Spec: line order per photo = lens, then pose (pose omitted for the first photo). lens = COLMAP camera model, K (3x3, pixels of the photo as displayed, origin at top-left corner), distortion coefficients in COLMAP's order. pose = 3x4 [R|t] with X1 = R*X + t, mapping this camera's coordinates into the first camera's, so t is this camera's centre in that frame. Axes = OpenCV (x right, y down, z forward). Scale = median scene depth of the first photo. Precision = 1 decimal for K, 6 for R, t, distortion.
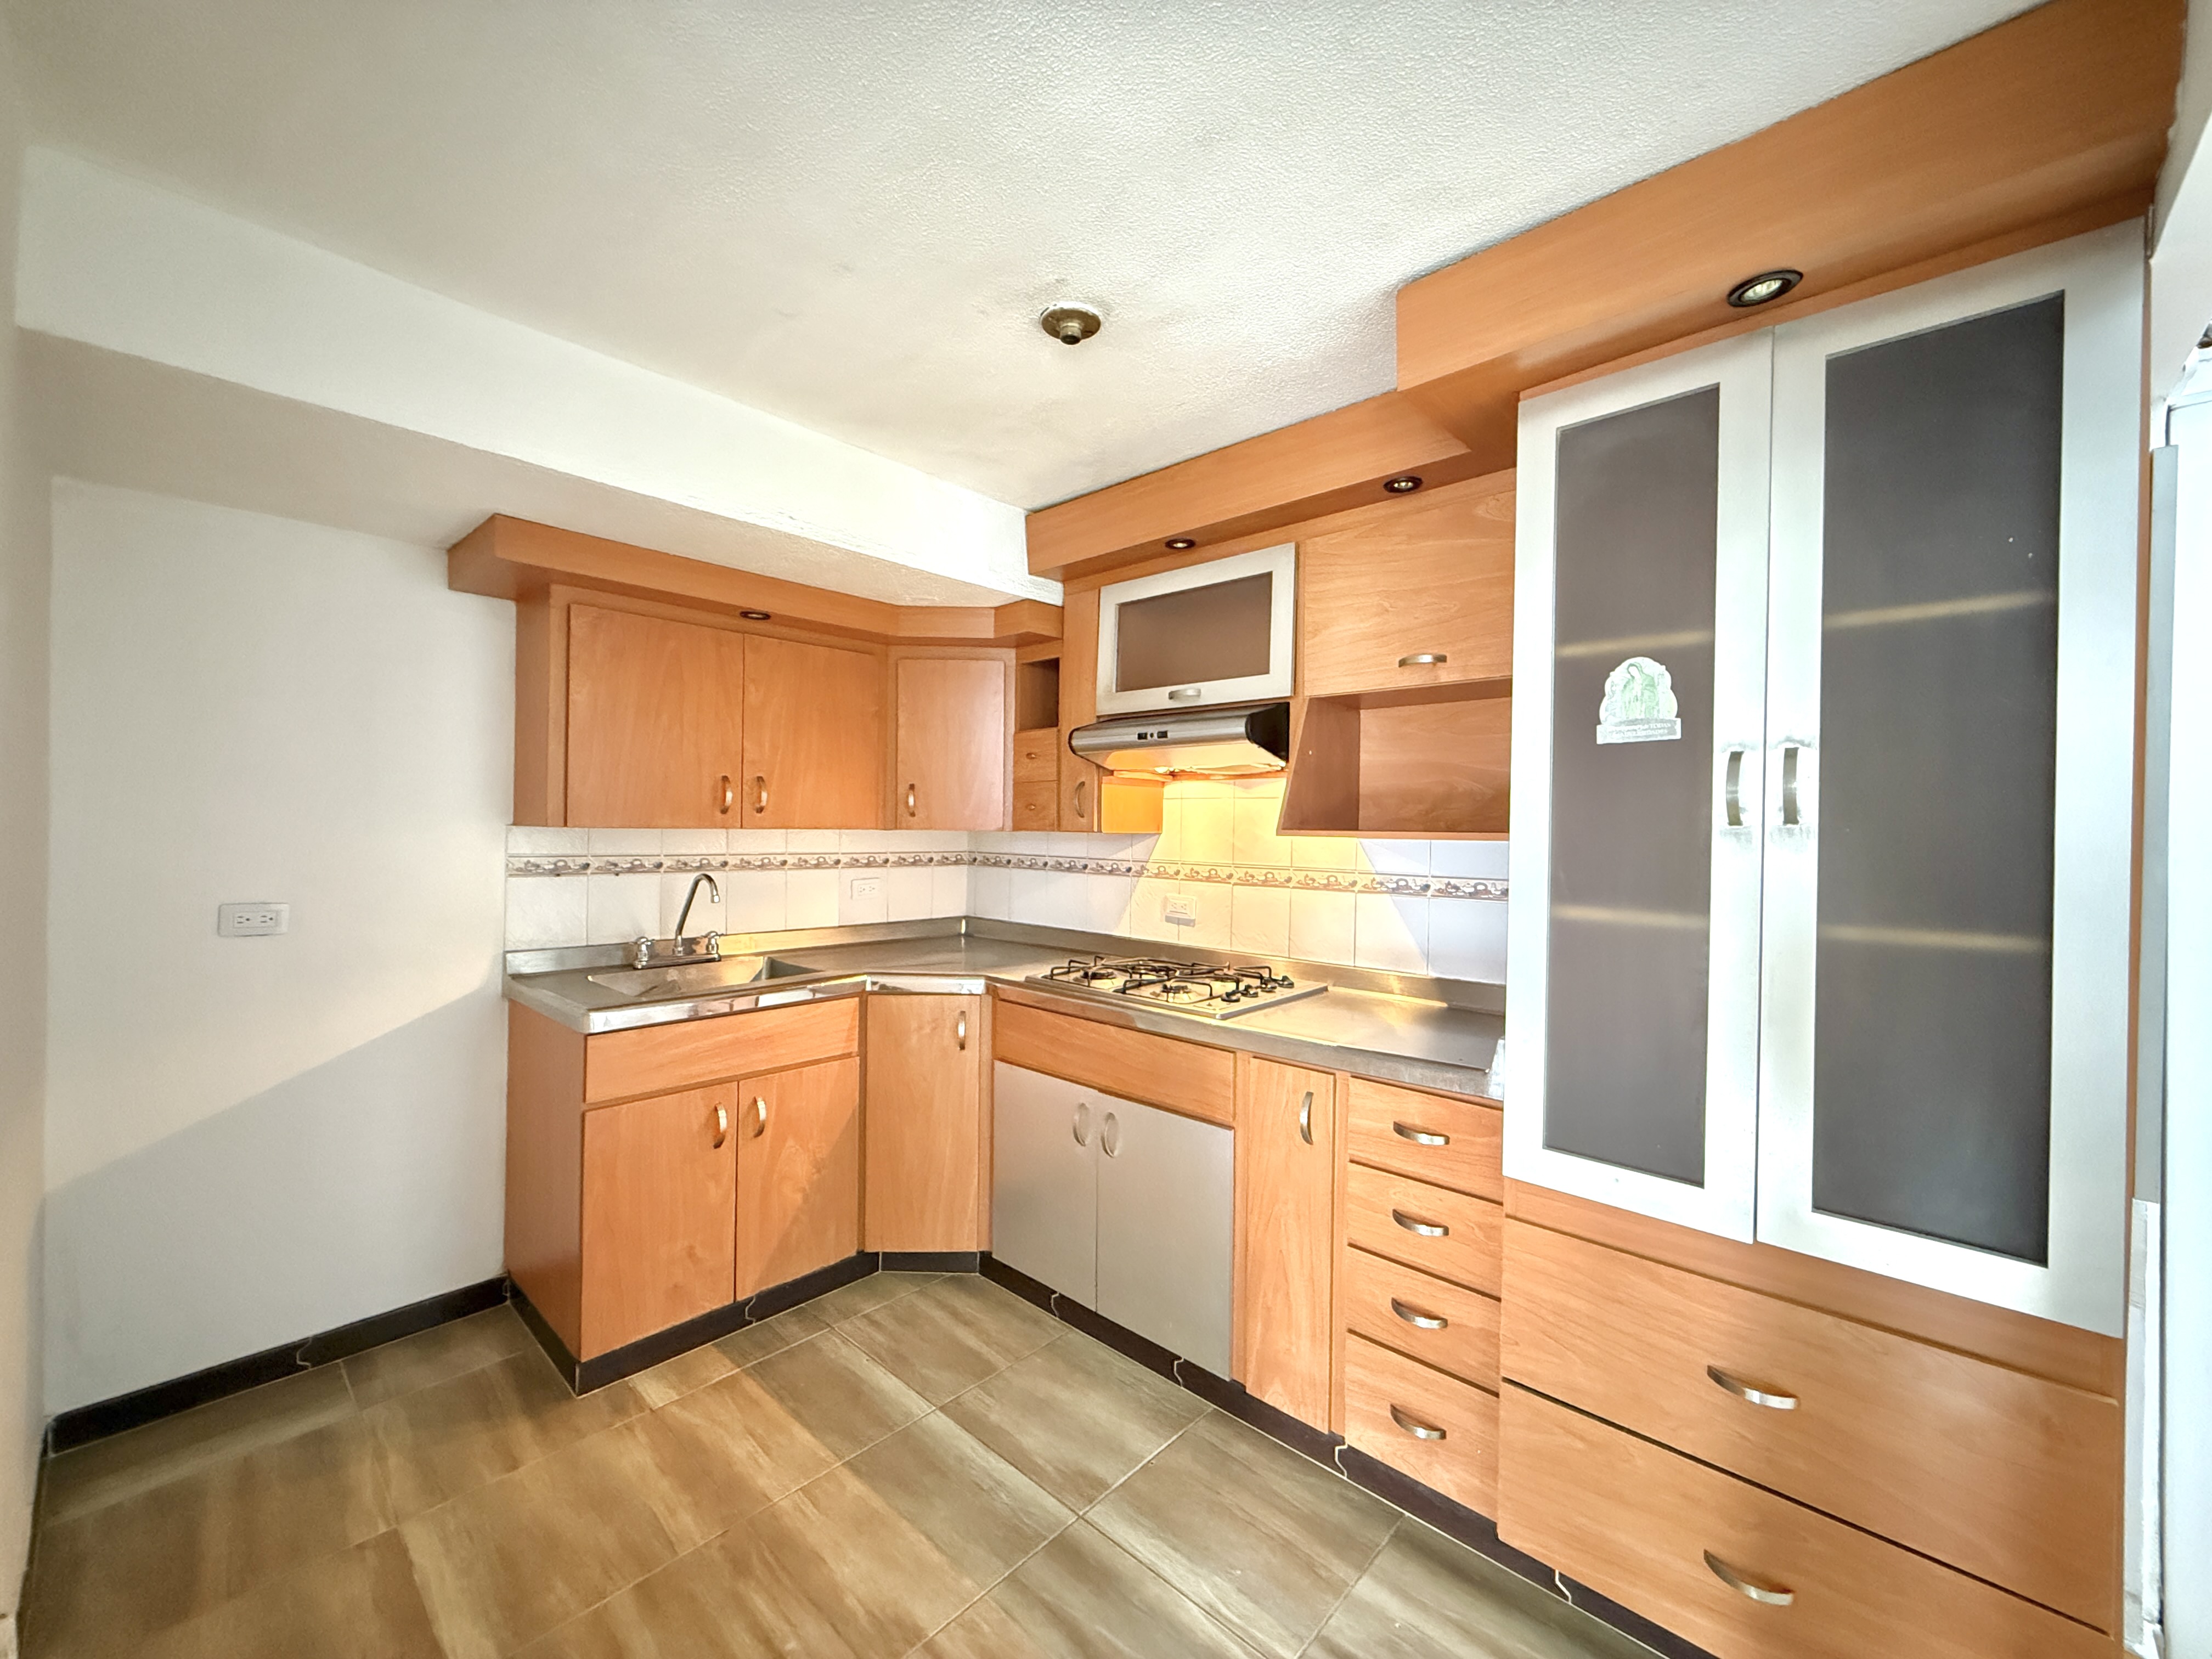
lens RADIAL K [[882.9, 0, 1090.7], [0, 882.9, 823.1], [0, 0, 1]] dist [-0.003417, 0.001629]
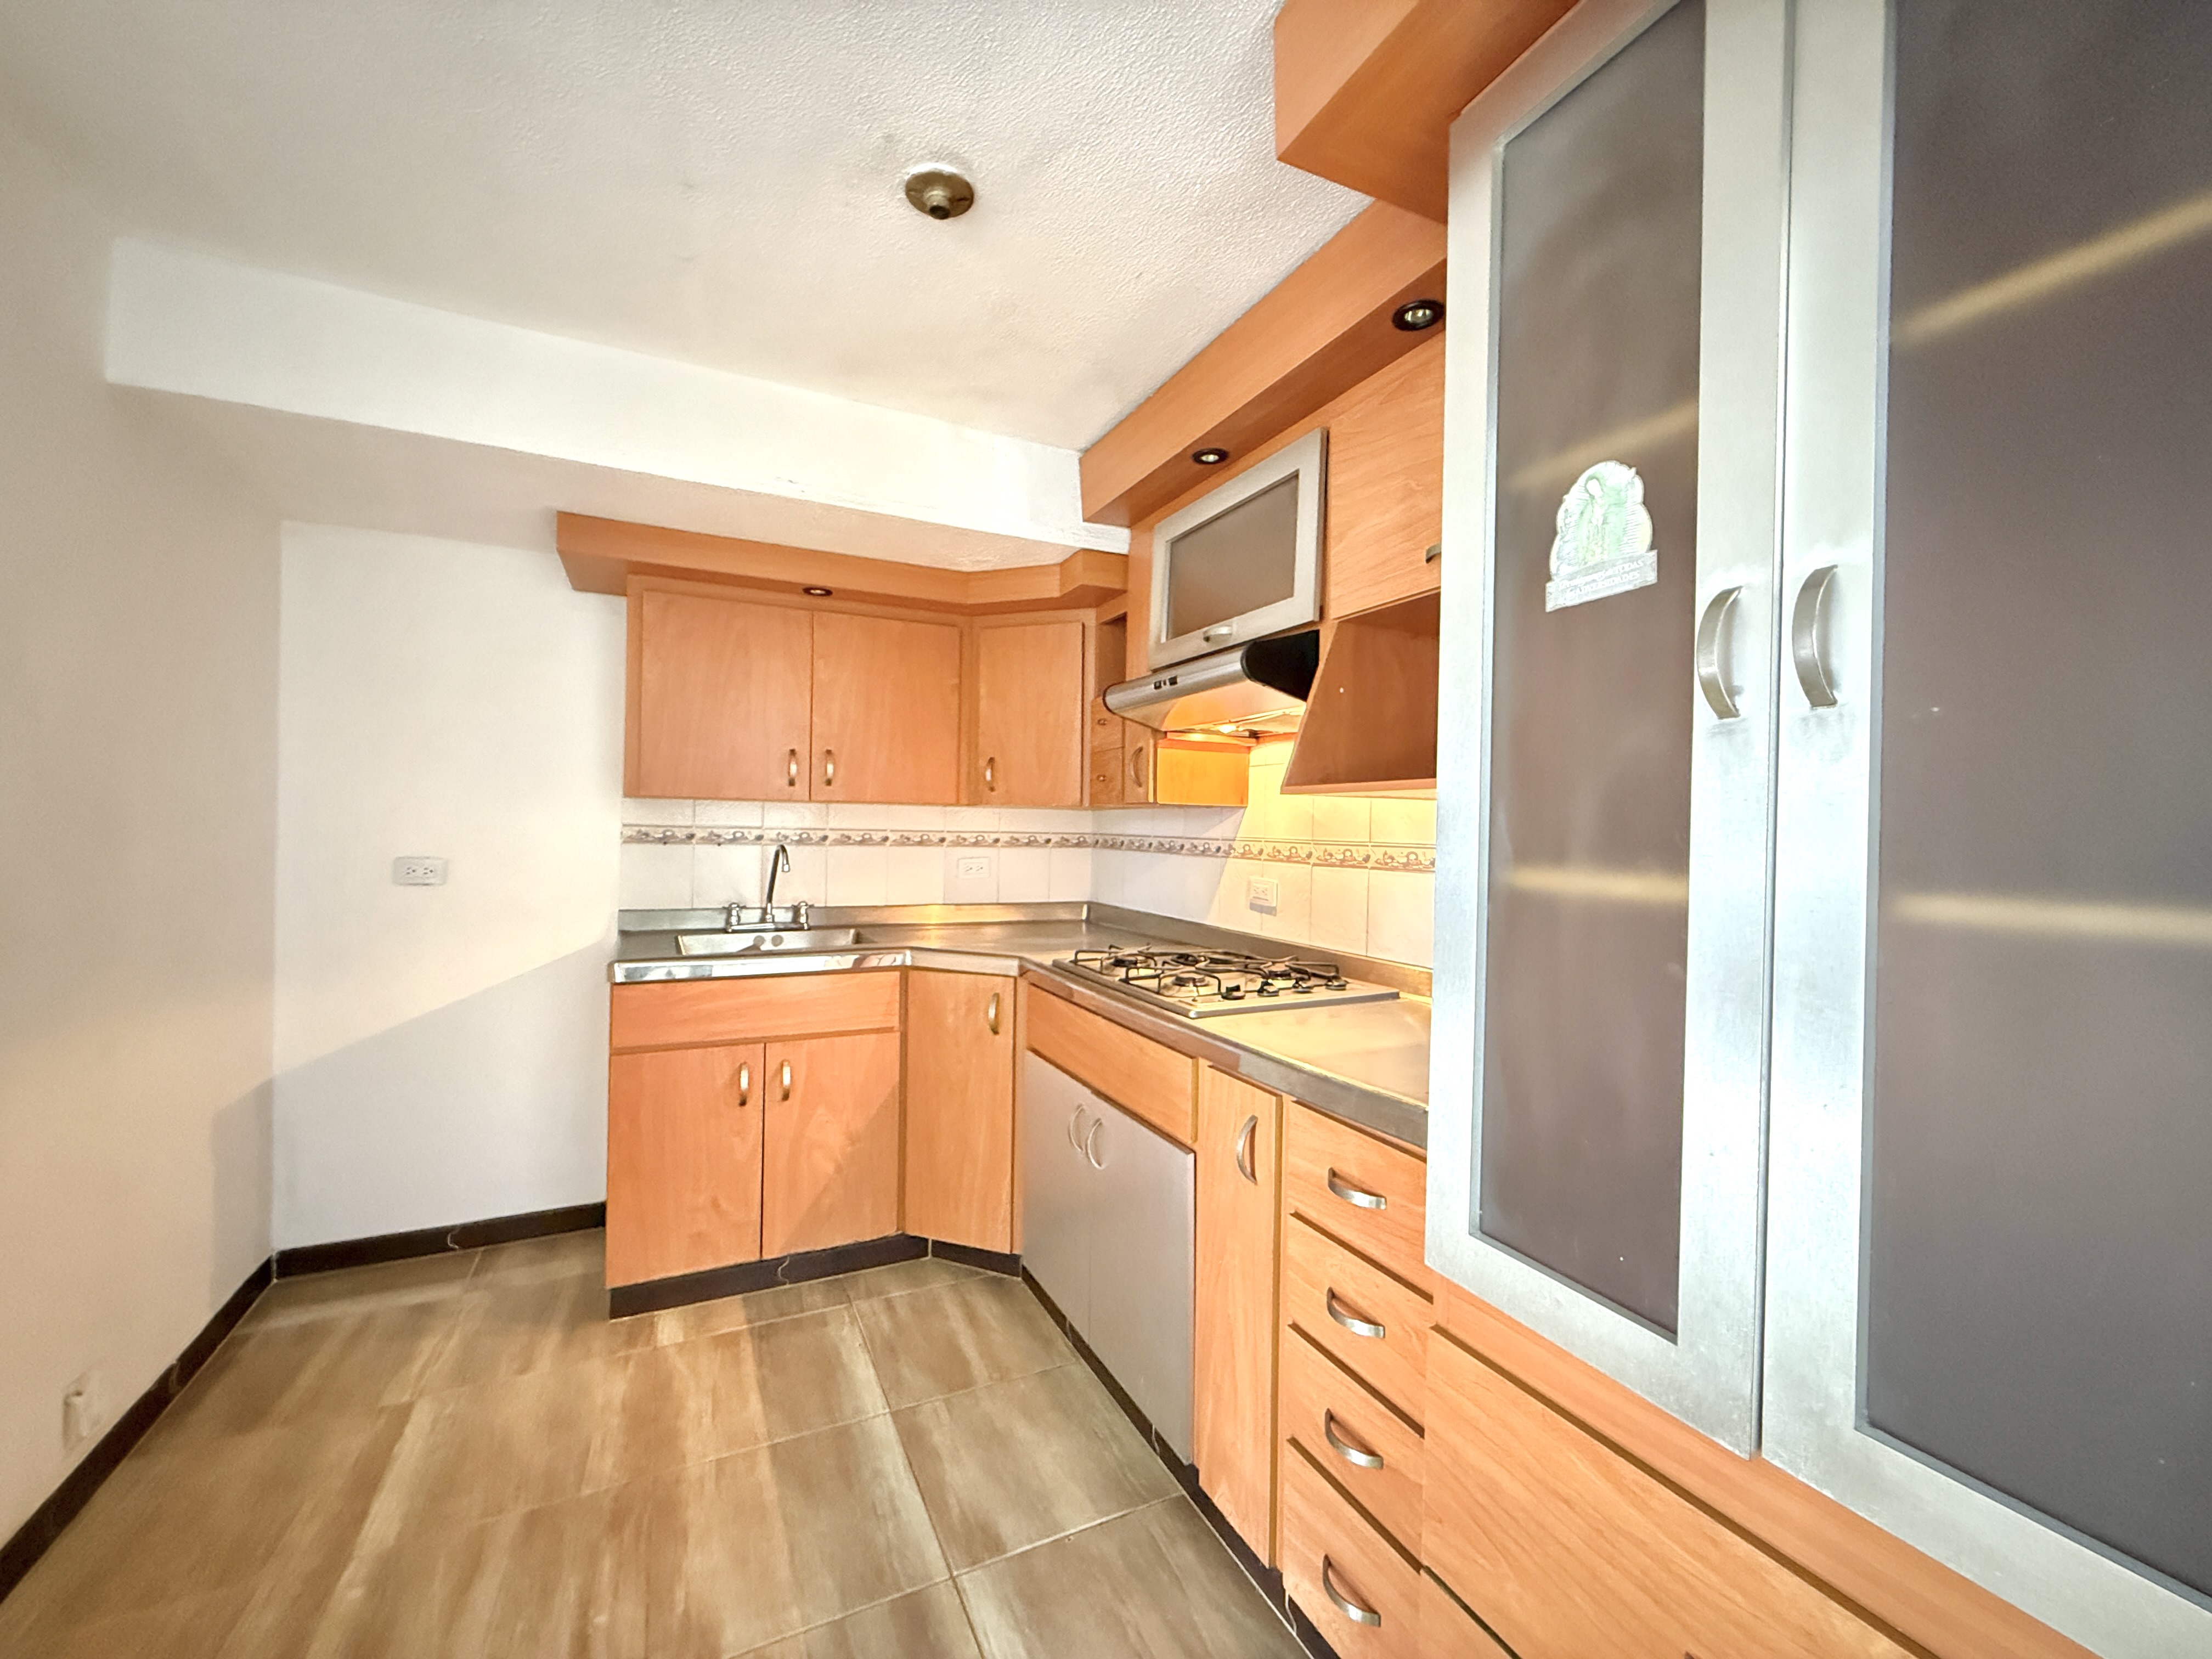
lens RADIAL K [[882.9, 0, 1086.7], [0, 882.9, 822.9], [0, 0, 1]] dist [-0.003417, 0.001629]
pose [[0.932389, 0.001066, -0.361456, 0.339844], [-0.003977, 0.999965, -0.007310, 0.047300], [0.361435, 0.008254, 0.932361, 0.196095]]
